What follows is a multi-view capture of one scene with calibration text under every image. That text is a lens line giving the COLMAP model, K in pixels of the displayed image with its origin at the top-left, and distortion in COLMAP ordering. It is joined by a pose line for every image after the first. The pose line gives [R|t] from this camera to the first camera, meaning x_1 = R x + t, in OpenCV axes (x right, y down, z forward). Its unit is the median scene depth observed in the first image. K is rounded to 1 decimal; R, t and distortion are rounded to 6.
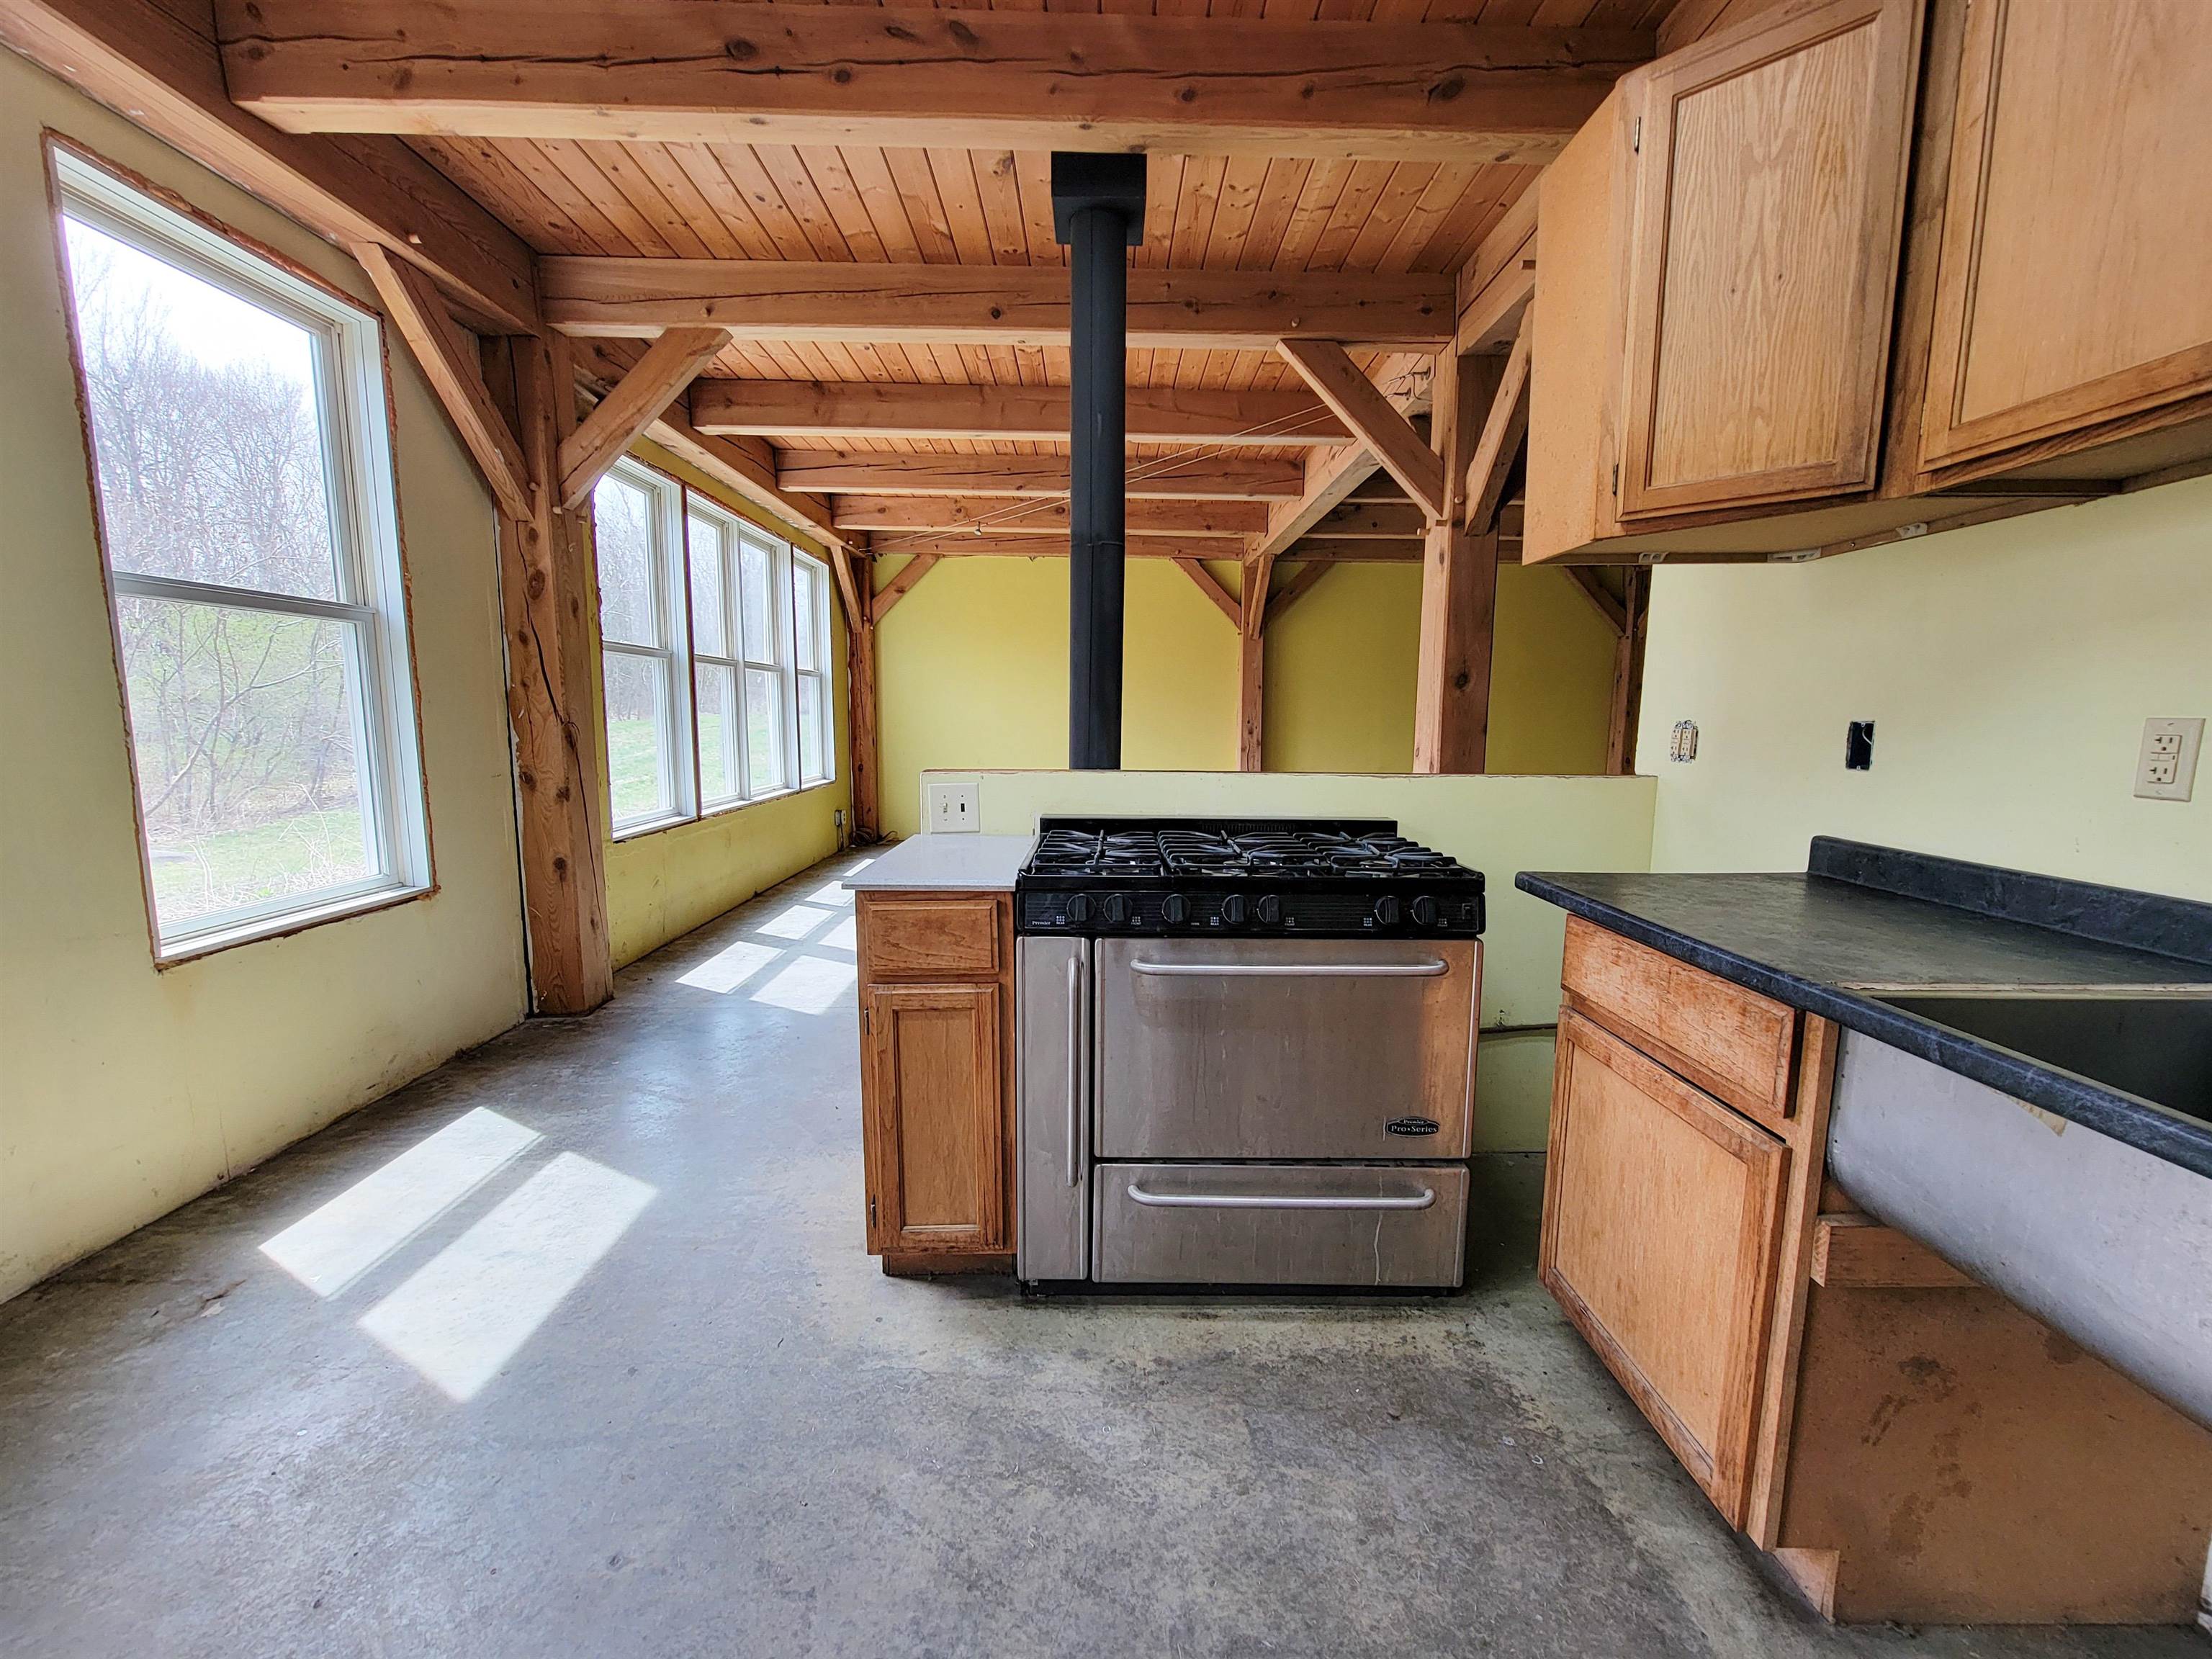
lens RADIAL K [[905.0, 0, 1113.8], [0, 905.0, 831.8], [0, 0, 1]] dist [-0.005733, 0.002441]
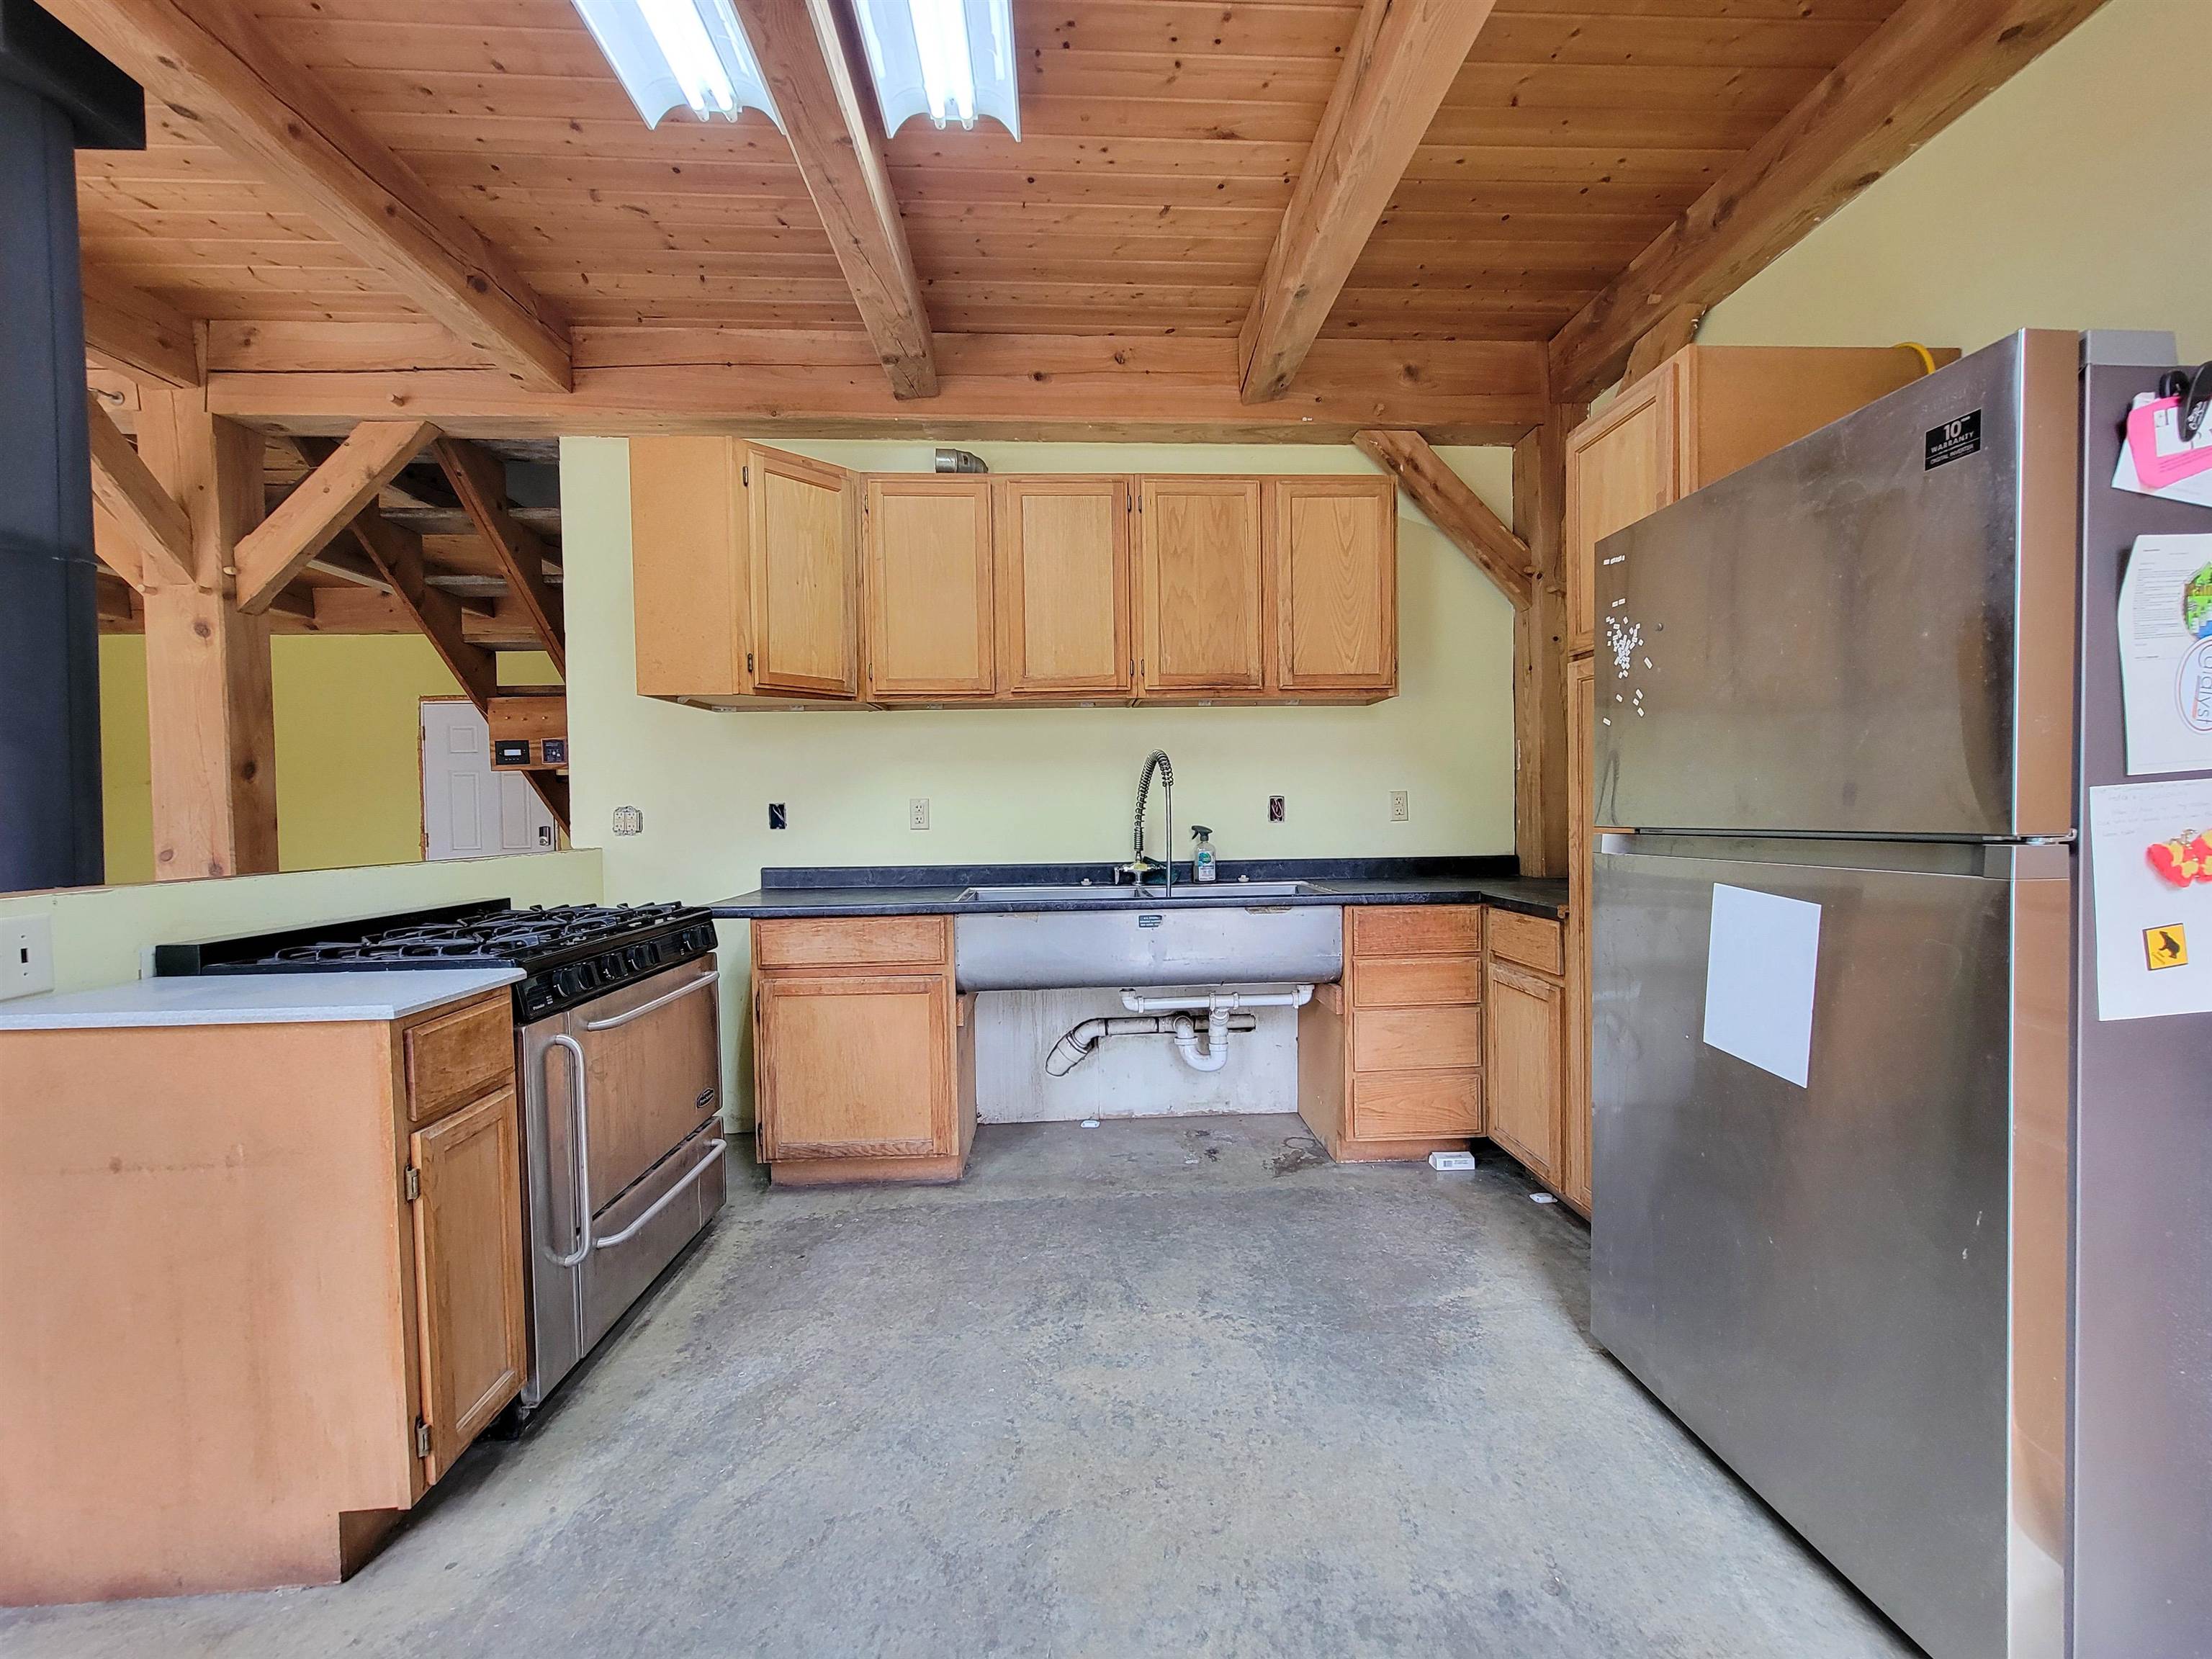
lens RADIAL K [[905.0, 0, 1117.3], [0, 905.0, 830.9], [0, 0, 1]] dist [-0.005733, 0.002441]
pose [[-0.039209, -0.031661, 0.998729, -1.052117], [0.145020, 0.988735, 0.037037, -0.032822], [-0.988651, 0.146288, -0.034176, 0.370359]]
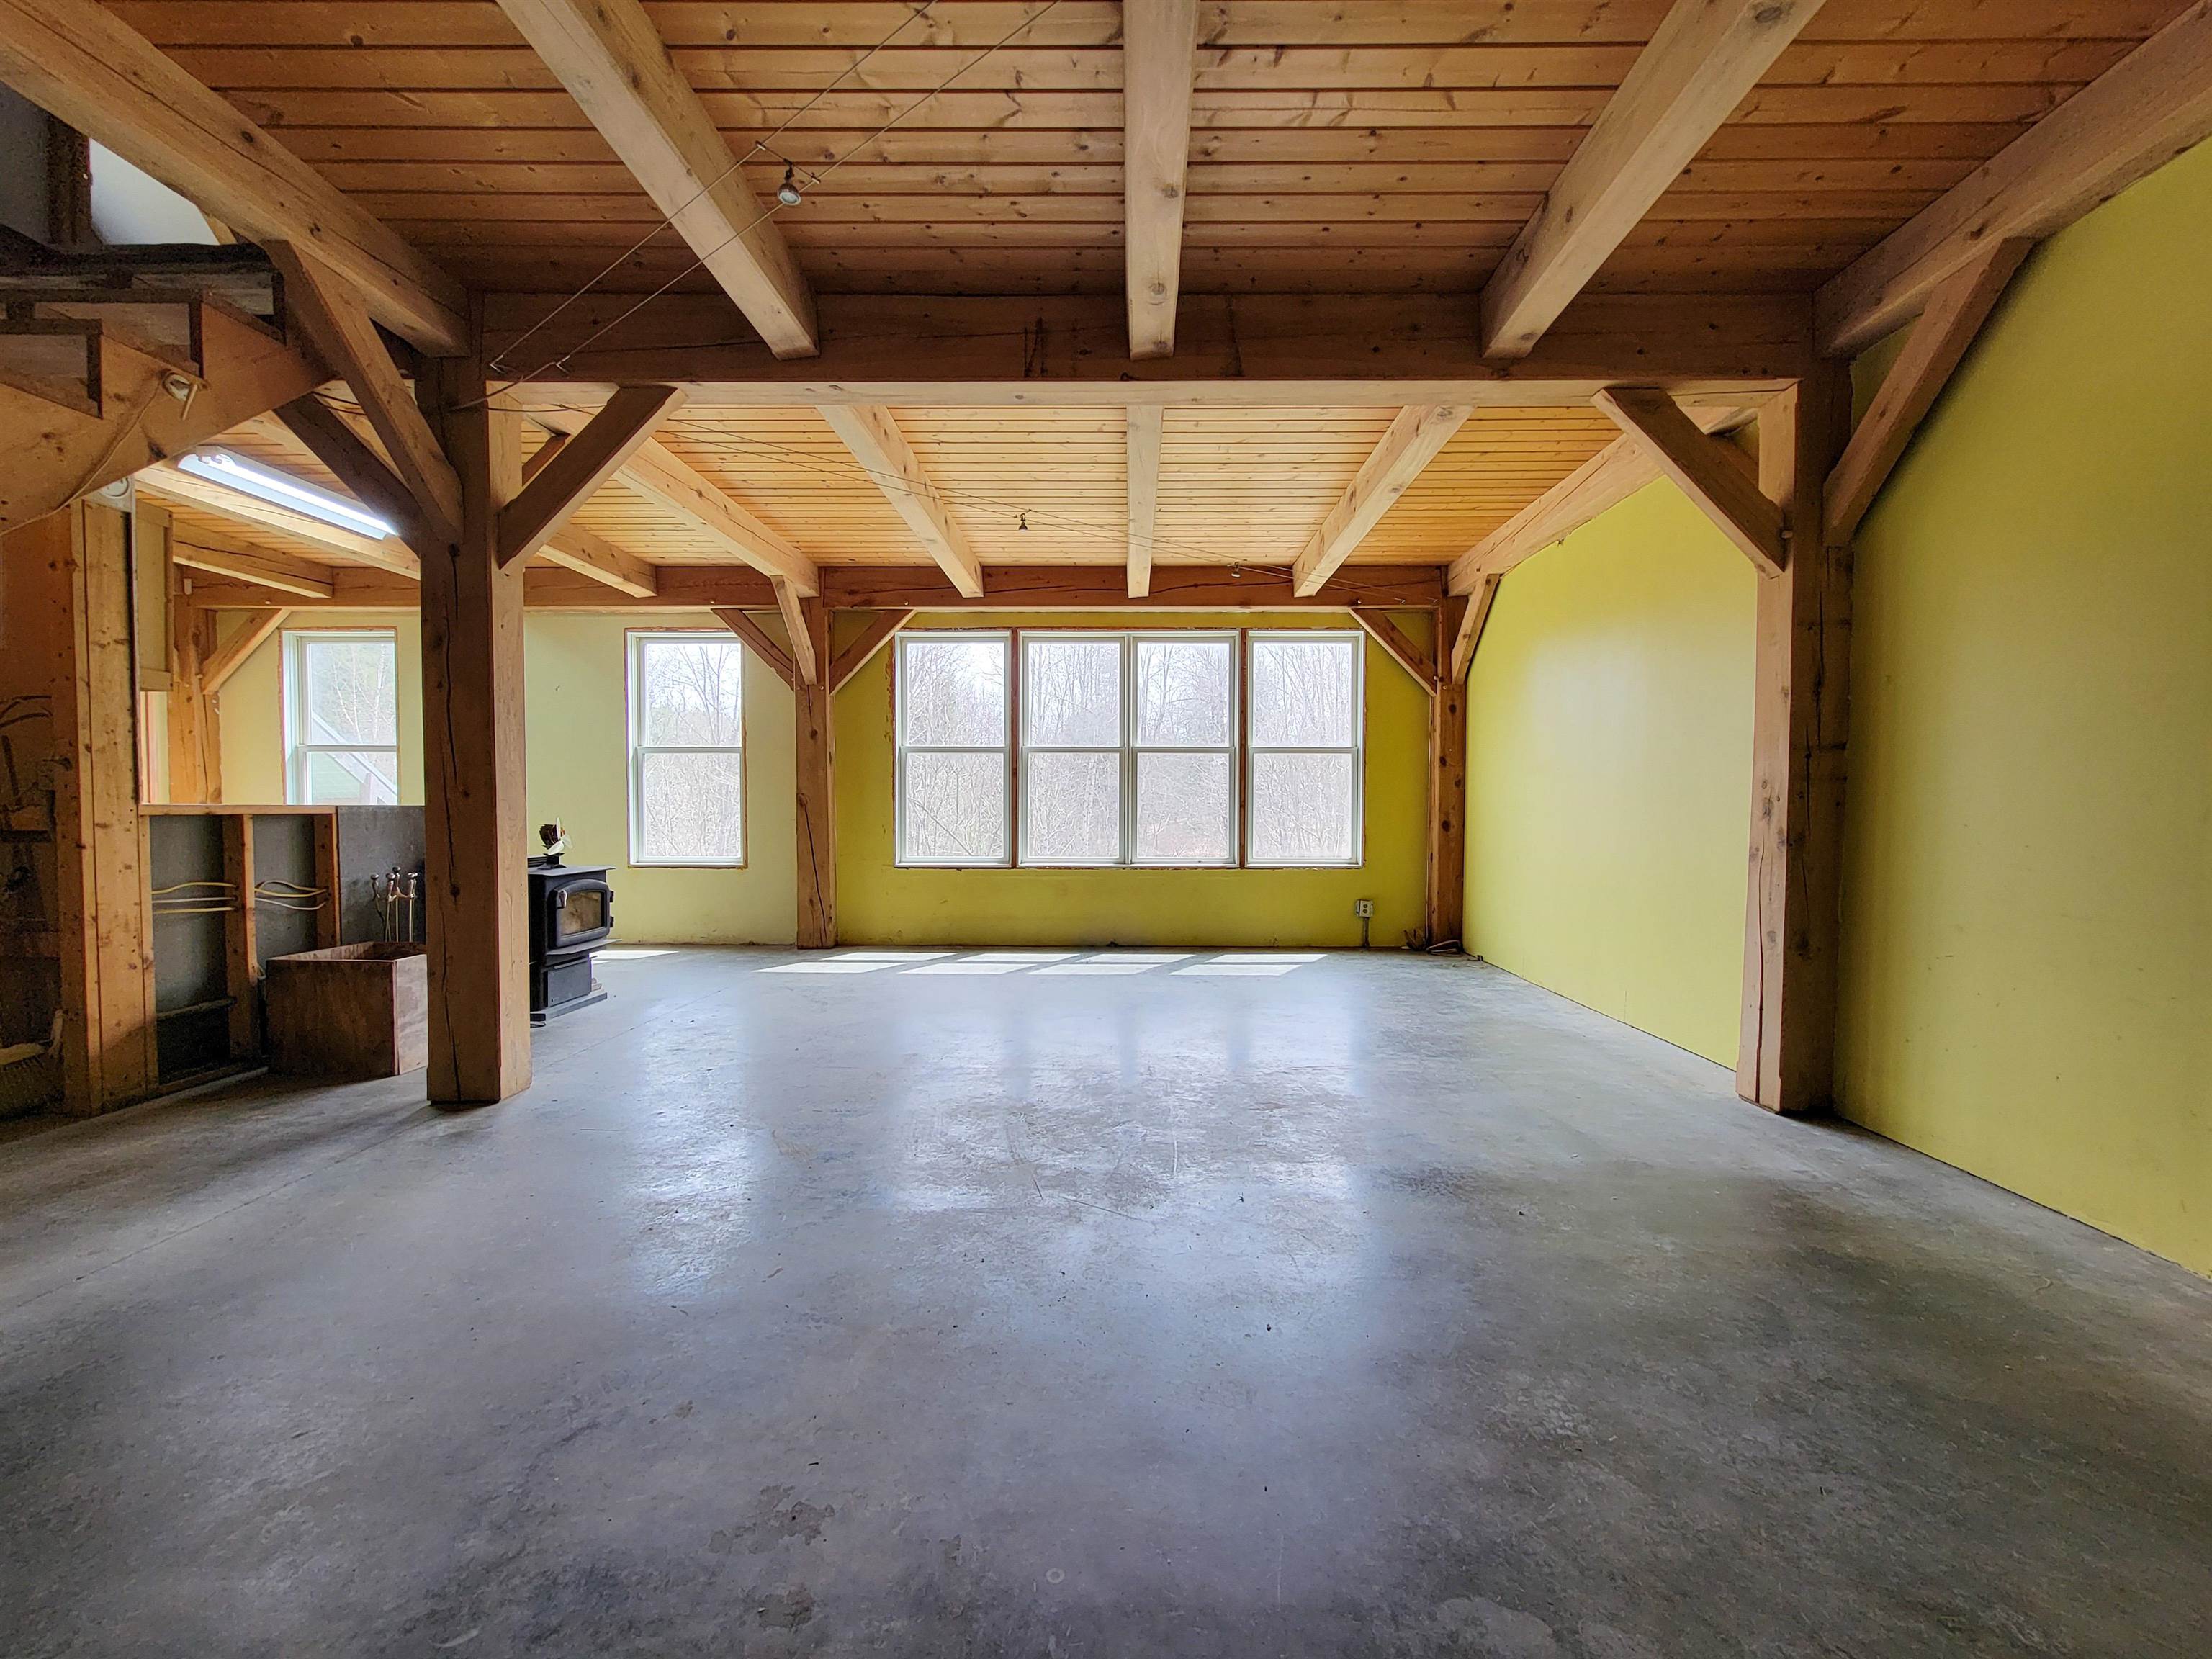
lens RADIAL K [[905.0, 0, 1120.0], [0, 905.0, 833.1], [0, 0, 1]] dist [-0.005733, 0.002441]
pose [[-0.028530, 0.016046, -0.999464, 2.551026], [-0.133568, 0.990843, 0.019721, -0.324294], [0.990629, 0.134059, -0.026125, 3.371424]]
